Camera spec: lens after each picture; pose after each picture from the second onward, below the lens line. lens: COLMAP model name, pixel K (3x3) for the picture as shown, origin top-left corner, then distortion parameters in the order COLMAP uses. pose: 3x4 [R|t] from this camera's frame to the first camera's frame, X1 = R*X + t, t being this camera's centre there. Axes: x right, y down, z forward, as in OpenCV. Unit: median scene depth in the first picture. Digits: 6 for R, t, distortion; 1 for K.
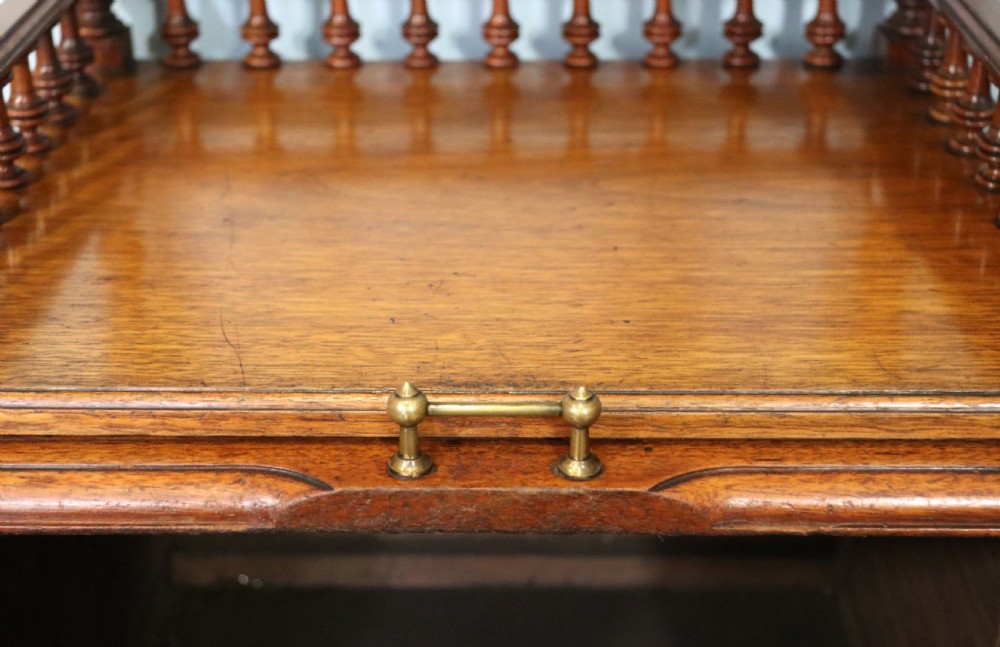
lens RADIAL K [[1659.5, 0, 475.4], [0, 1659.5, 329.2], [0, 0, 1]] dist [0.048317, 0.000000]
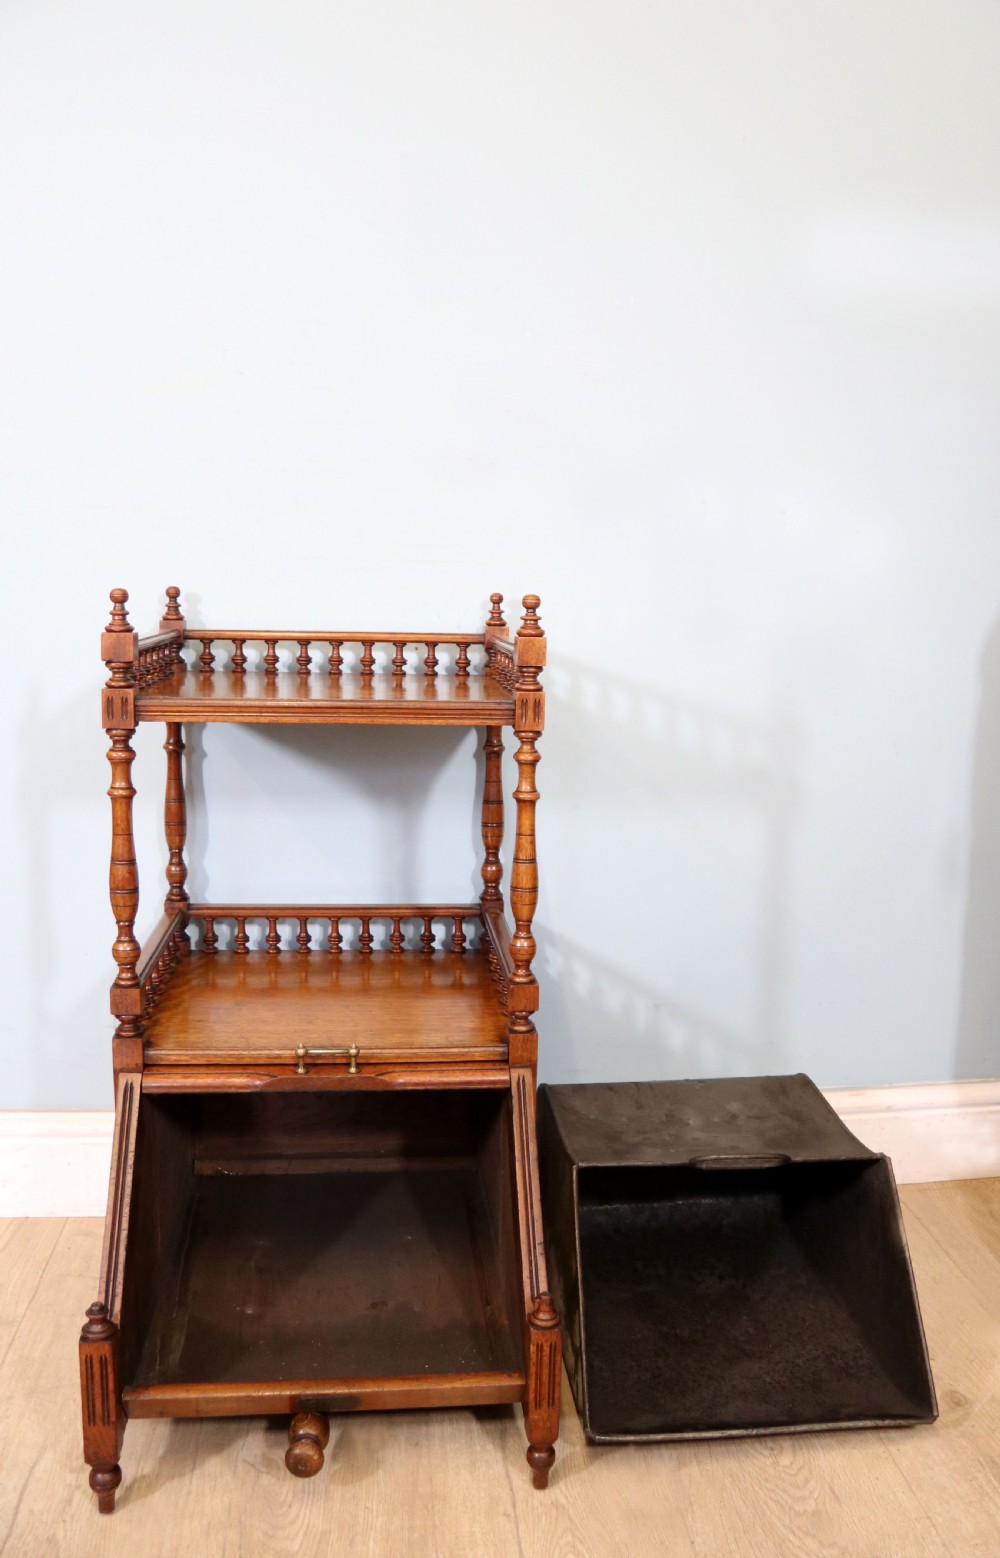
lens RADIAL K [[1327.5, 0, 547.2], [0, 1327.5, 725.8], [0, 0, 1]] dist [-0.179408, 0.115914]
pose [[0.987833, 0.013495, 0.154929, 0.029045], [0.038428, 0.944155, -0.327254, 0.281708], [-0.150693, 0.329226, 0.932149, -1.581475]]
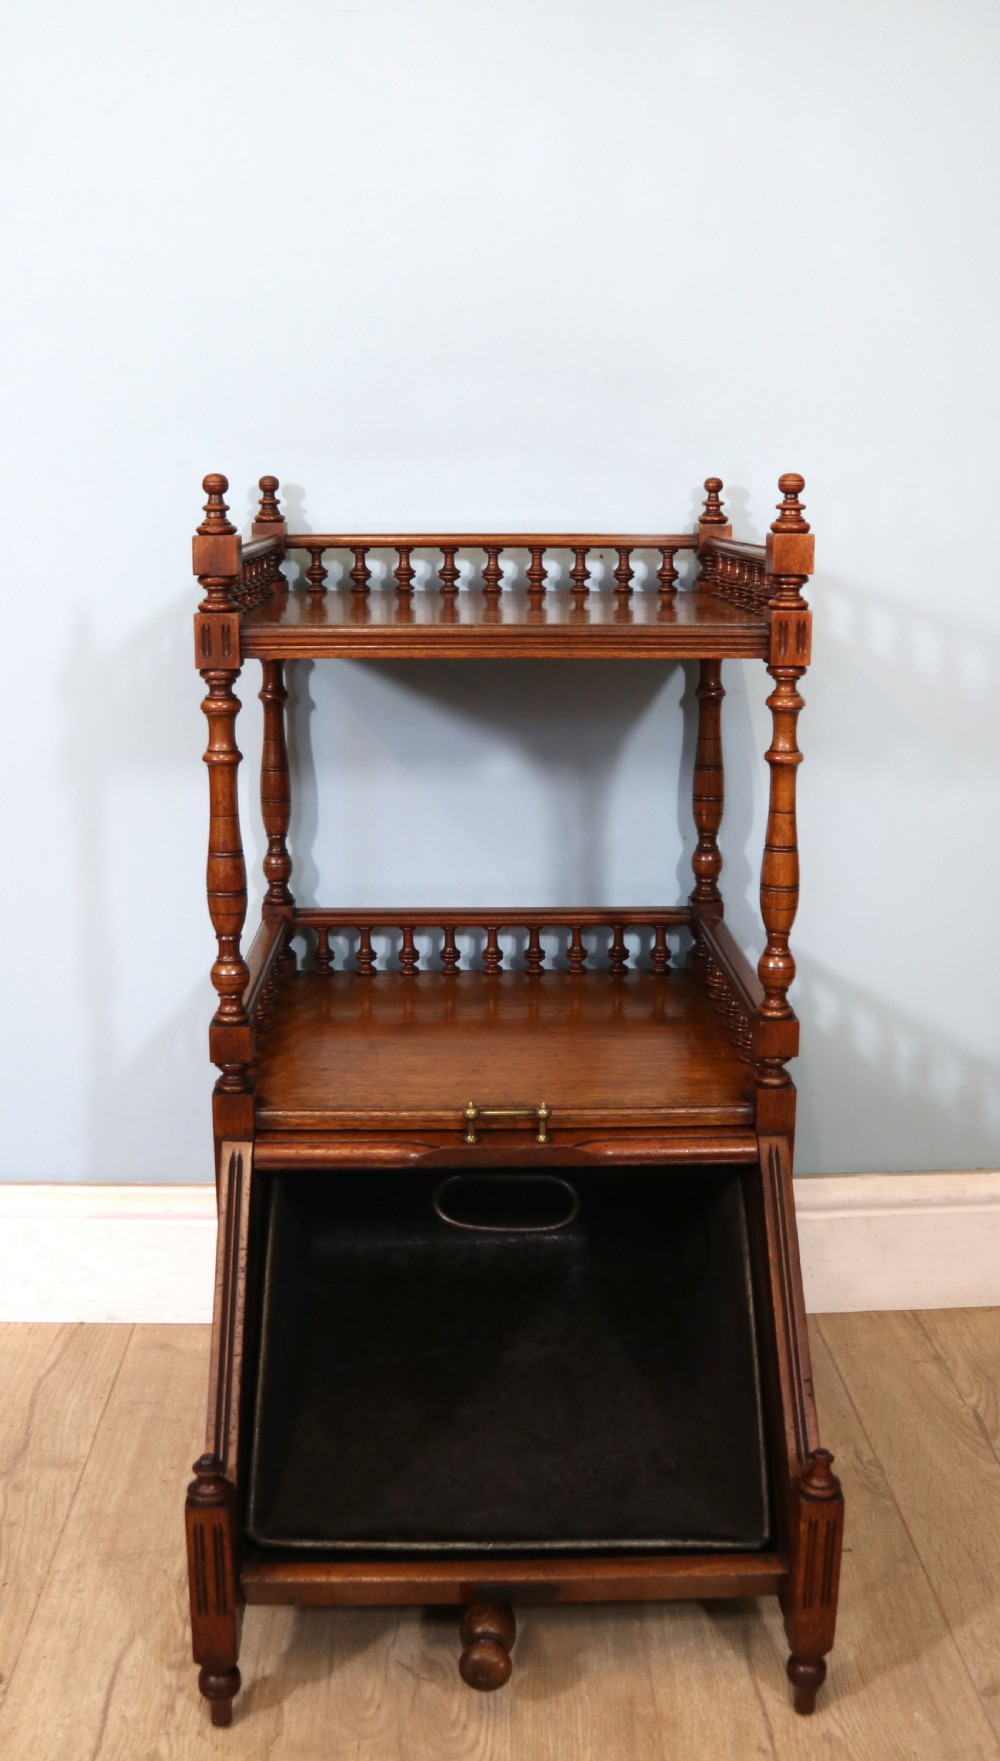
lens RADIAL K [[1707.7, 0, 480.9], [0, 1707.7, 786.1], [0, 0, 1]] dist [-0.133545, 0.000000]
pose [[0.998948, -0.001109, 0.045851, -0.128600], [0.013306, 0.963721, -0.266578, 0.228708], [-0.043892, 0.266908, 0.962722, -1.377950]]
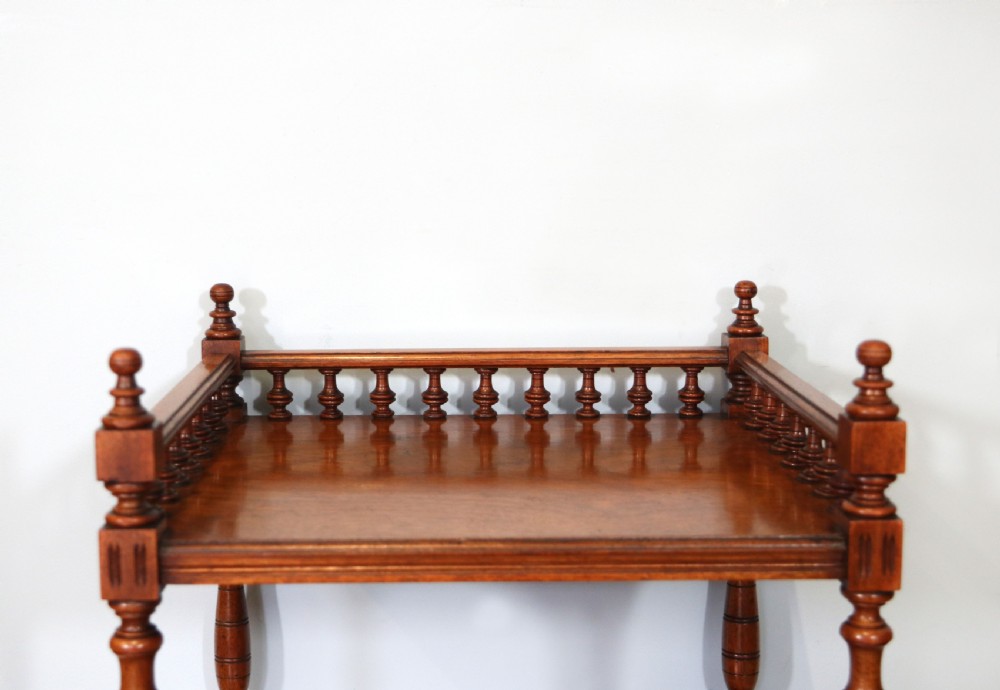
lens RADIAL K [[1497.9, 0, 453.0], [0, 1497.9, 322.7], [0, 0, 1]] dist [0.059949, 0.000000]
pose [[0.999542, -0.005096, 0.029828, -0.088644], [0.013964, 0.952177, -0.305229, -0.304432], [-0.026846, 0.305505, 0.951812, -0.814291]]
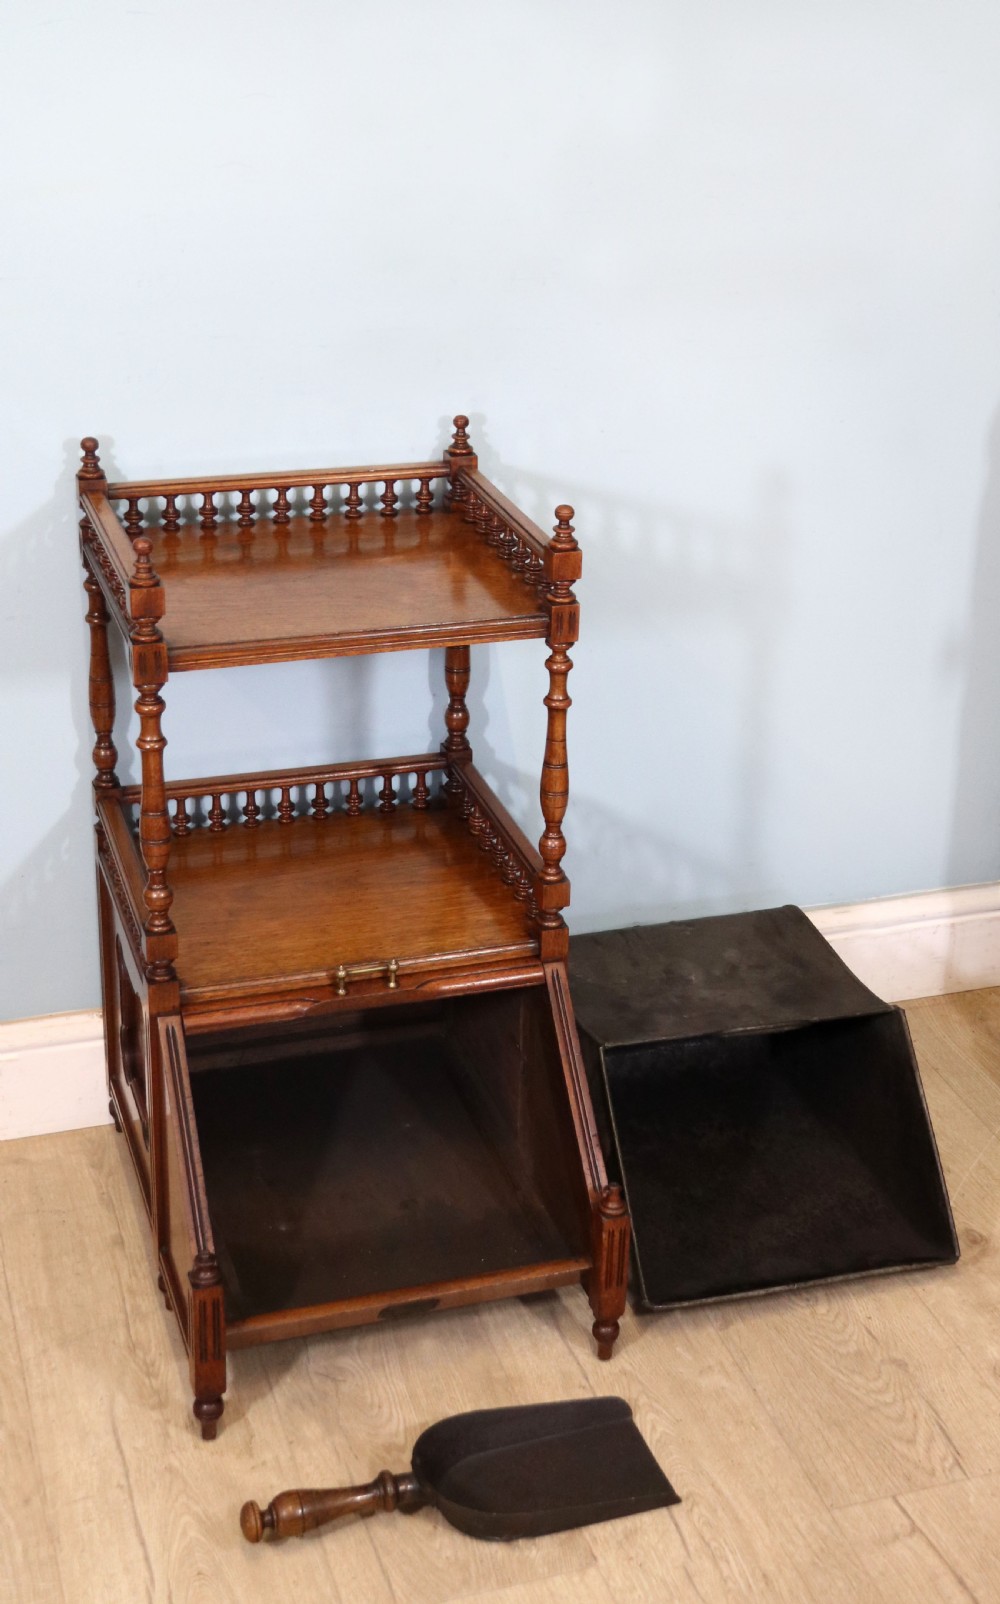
lens RADIAL K [[2532.0, 0, 565.0], [0, 2532.0, 724.9], [0, 0, 1]] dist [0.044777, 0.000000]
pose [[0.935182, -0.103332, 0.338759, -1.168127], [0.114683, 0.993309, -0.013604, -0.294983], [-0.335087, 0.051572, 0.940775, -3.552918]]
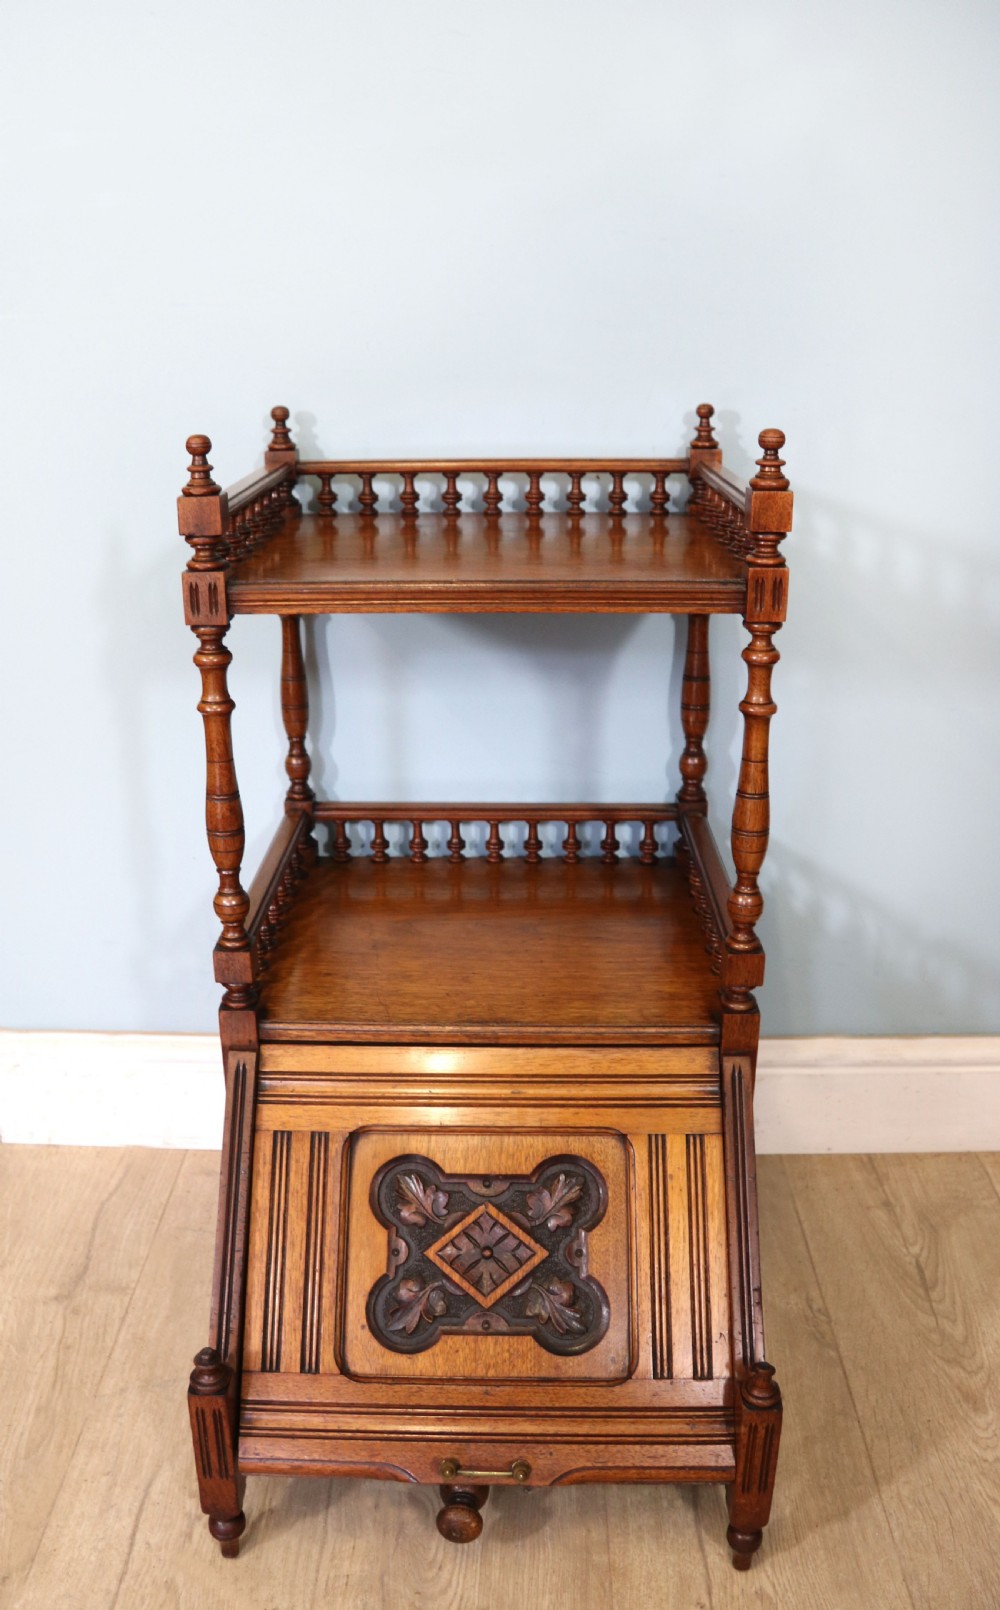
lens RADIAL K [[1377.8, 0, 445.1], [0, 1377.8, 784.5], [0, 0, 1]] dist [-0.157381, 0.051589]
pose [[0.999568, 0.001350, -0.029357, 0.005606], [-0.004641, 0.993663, -0.112304, -0.088507], [0.029020, 0.112392, 0.993240, -1.079371]]
